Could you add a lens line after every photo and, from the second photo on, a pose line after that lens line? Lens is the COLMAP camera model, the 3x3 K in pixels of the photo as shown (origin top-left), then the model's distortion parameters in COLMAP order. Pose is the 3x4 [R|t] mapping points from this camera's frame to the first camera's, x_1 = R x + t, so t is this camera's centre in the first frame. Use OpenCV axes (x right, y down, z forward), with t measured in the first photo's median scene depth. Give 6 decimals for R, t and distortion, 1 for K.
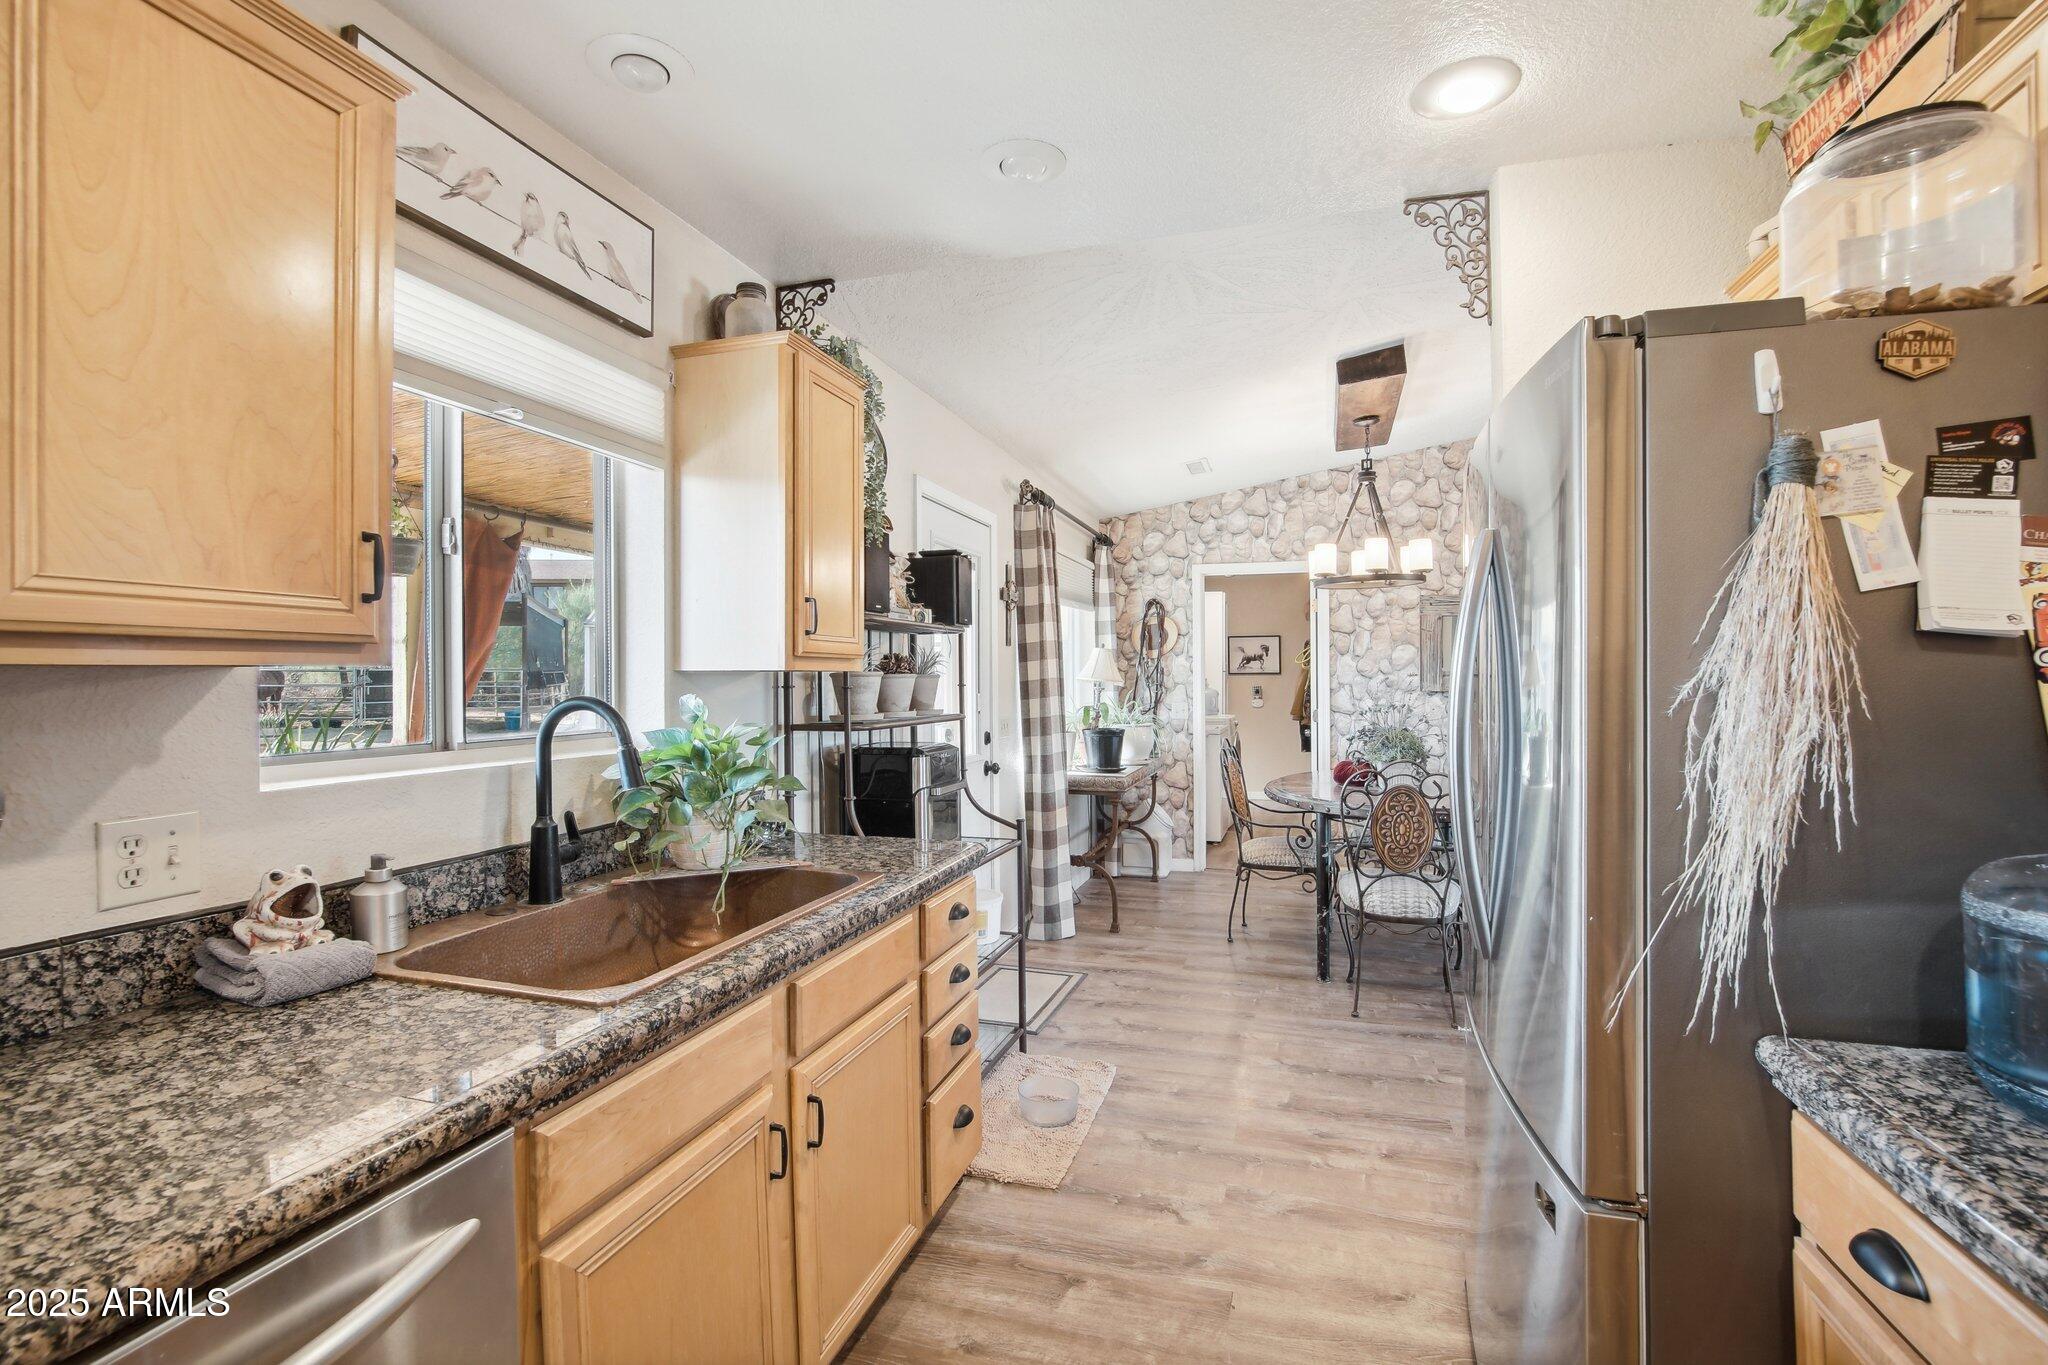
lens RADIAL K [[940.3, 0, 1037.9], [0, 940.3, 683.8], [0, 0, 1]] dist [-0.002358, -0.000315]
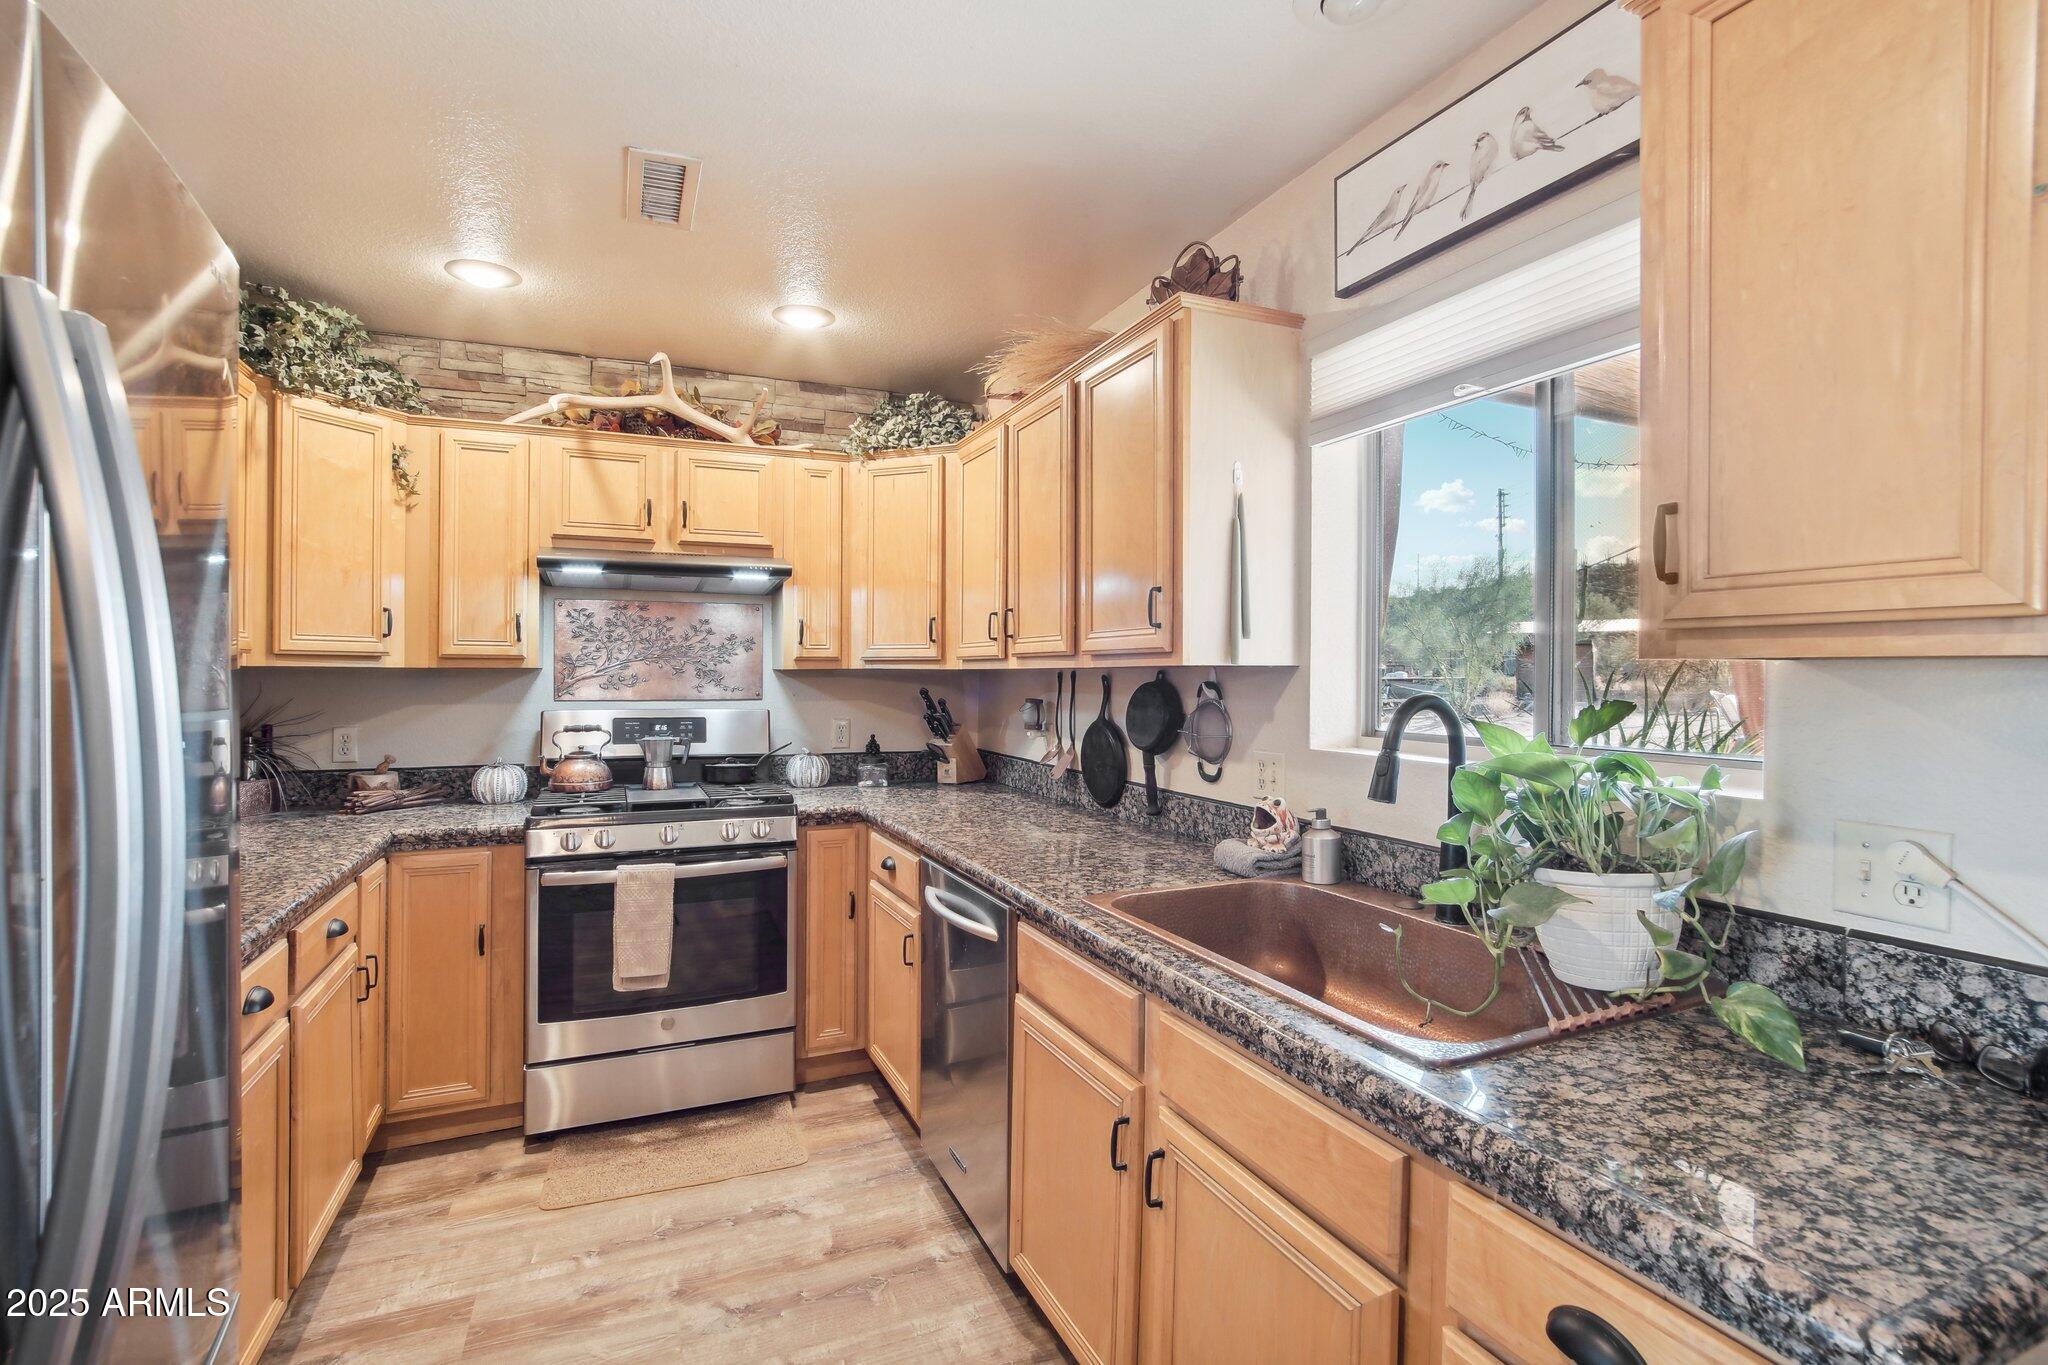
lens RADIAL K [[940.3, 0, 1031.3], [0, 940.3, 673.0], [0, 0, 1]] dist [-0.002358, -0.000315]
pose [[-0.751942, 0.000695, -0.659229, 0.382104], [-0.003956, 0.999977, 0.005567, -0.009847], [0.659218, 0.006794, -0.751921, 1.410805]]
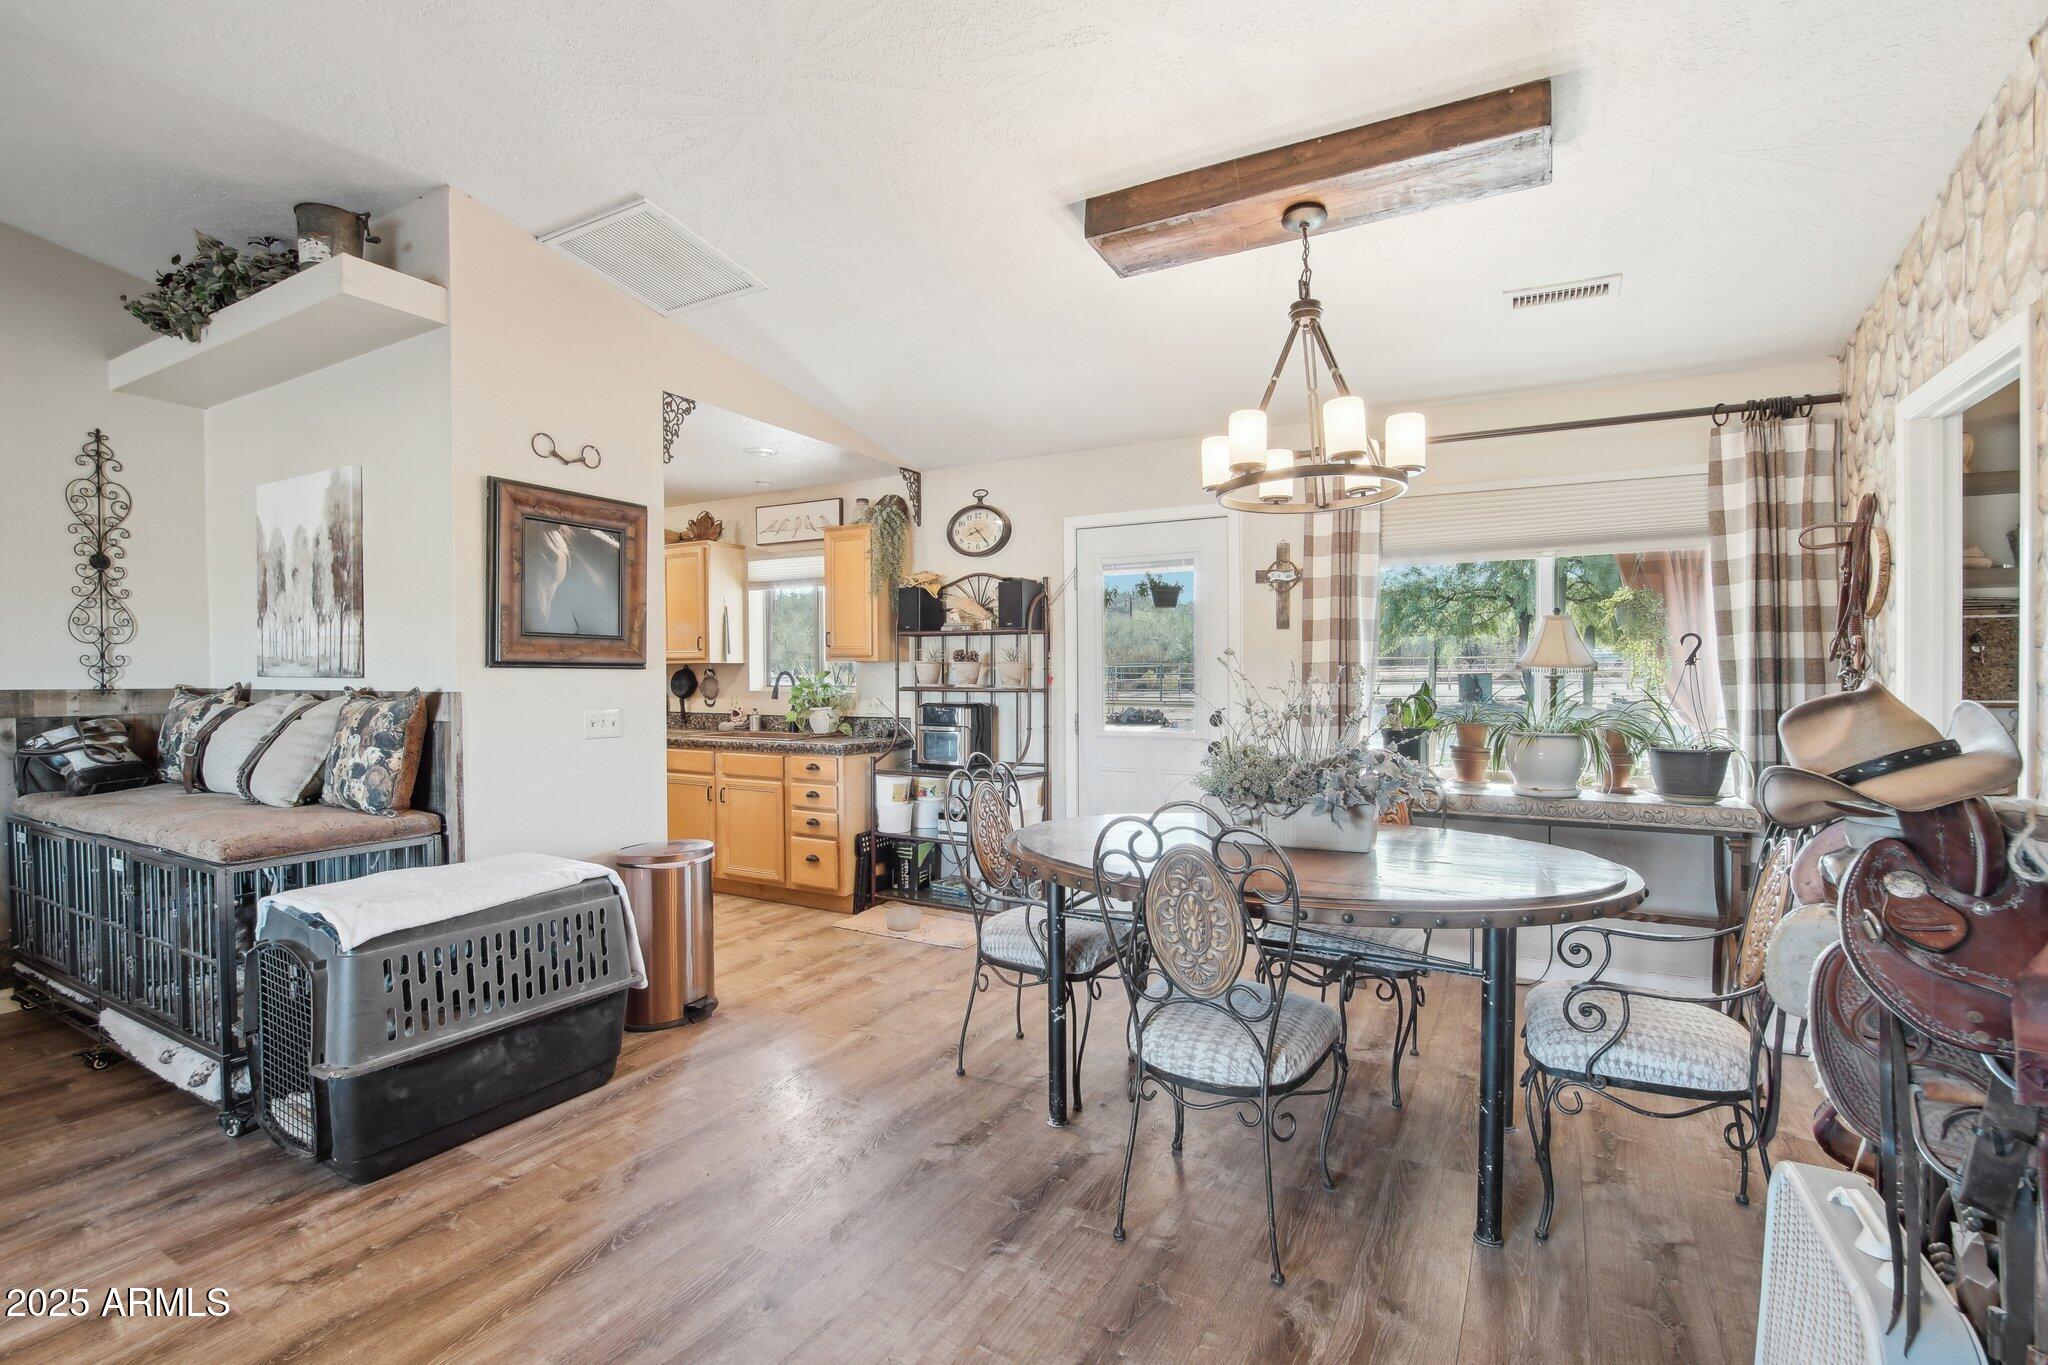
lens RADIAL K [[940.3, 0, 1018.0], [0, 940.3, 682.3], [0, 0, 1]] dist [-0.002358, -0.000315]
pose [[-0.218724, 0.023019, -0.975515, 2.557748], [0.003896, 0.999734, 0.022717, -0.018040], [0.975779, 0.001168, -0.218756, 2.508035]]
